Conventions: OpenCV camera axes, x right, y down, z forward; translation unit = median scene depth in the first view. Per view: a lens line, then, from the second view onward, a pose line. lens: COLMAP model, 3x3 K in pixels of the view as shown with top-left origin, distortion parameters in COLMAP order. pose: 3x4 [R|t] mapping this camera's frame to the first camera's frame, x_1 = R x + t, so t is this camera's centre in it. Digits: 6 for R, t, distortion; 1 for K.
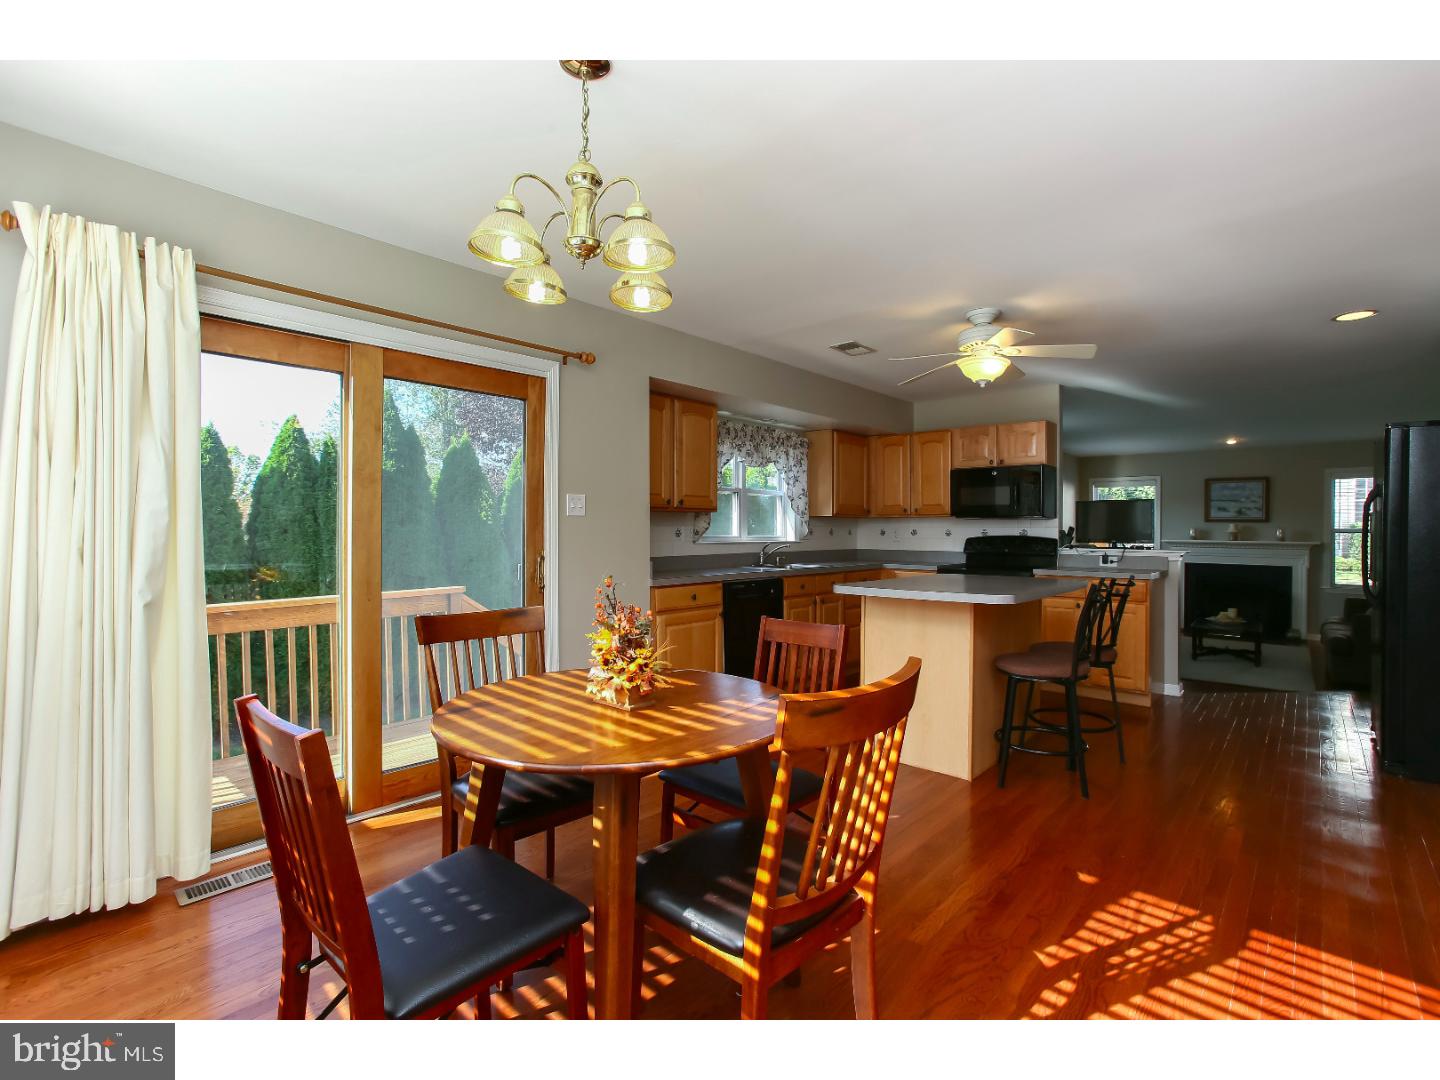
lens RADIAL K [[645.2, 0, 722.5], [0, 645.2, 532.7], [0, 0, 1]] dist [-0.040802, 0.013149]
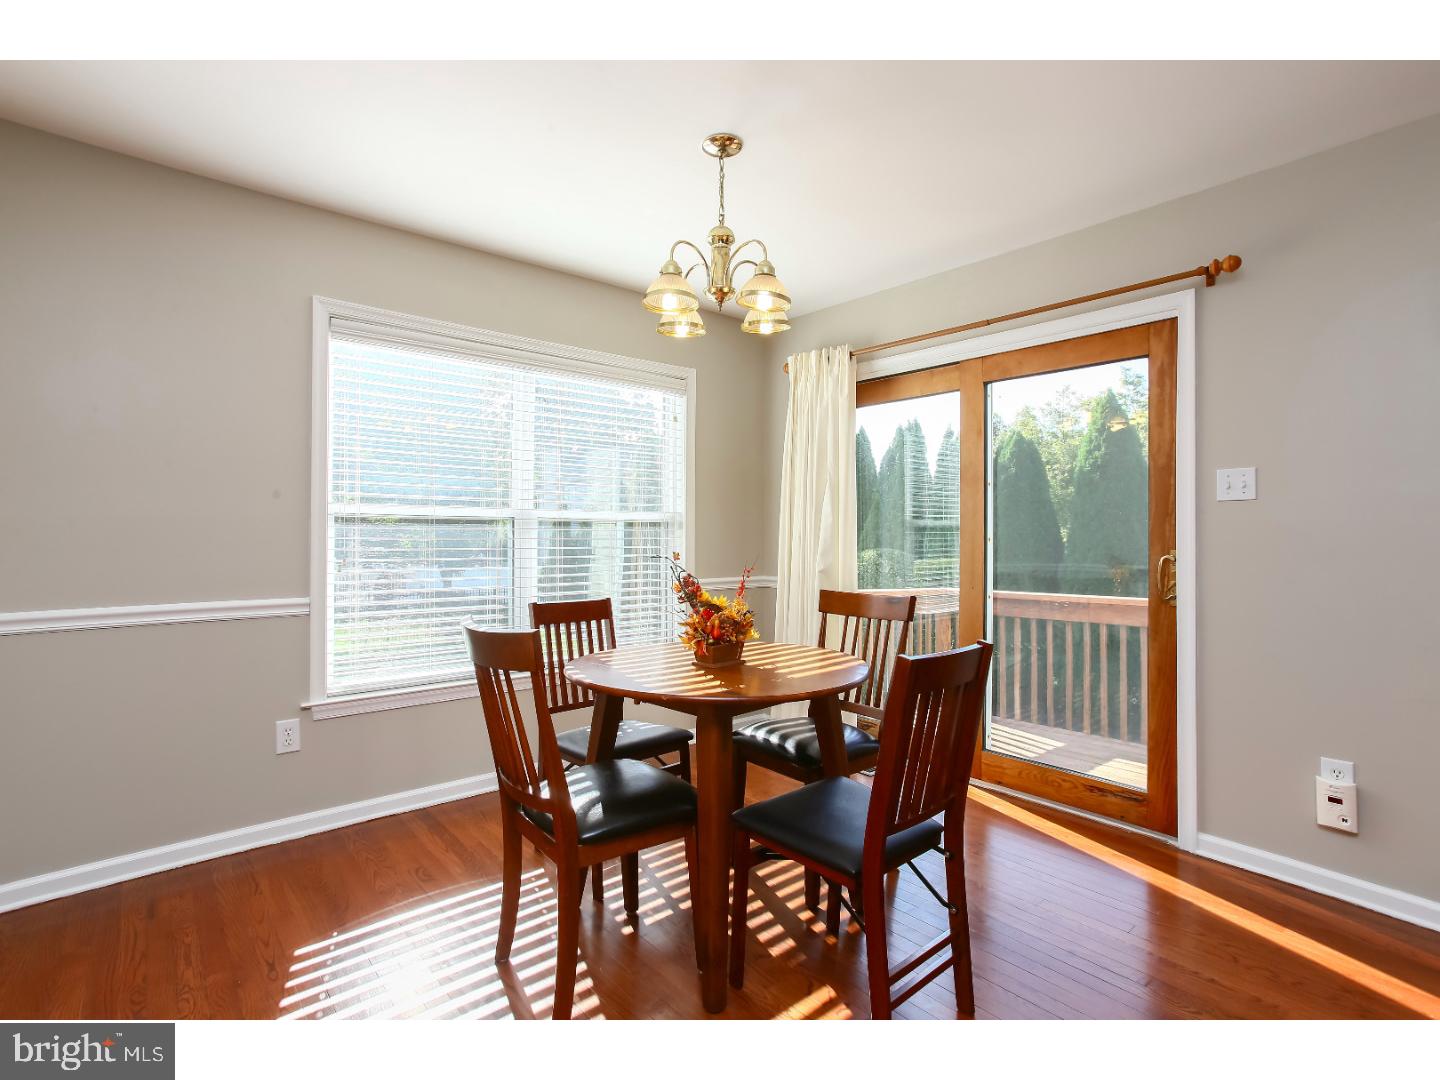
lens RADIAL K [[679.5, 0, 716.6], [0, 679.5, 529.4], [0, 0, 1]] dist [-0.010026, 0.001857]
pose [[-0.095181, -0.009313, -0.995416, 0.319901], [-0.011743, 0.999897, -0.008233, 0.008968], [0.995391, 0.010905, -0.095280, 0.320912]]
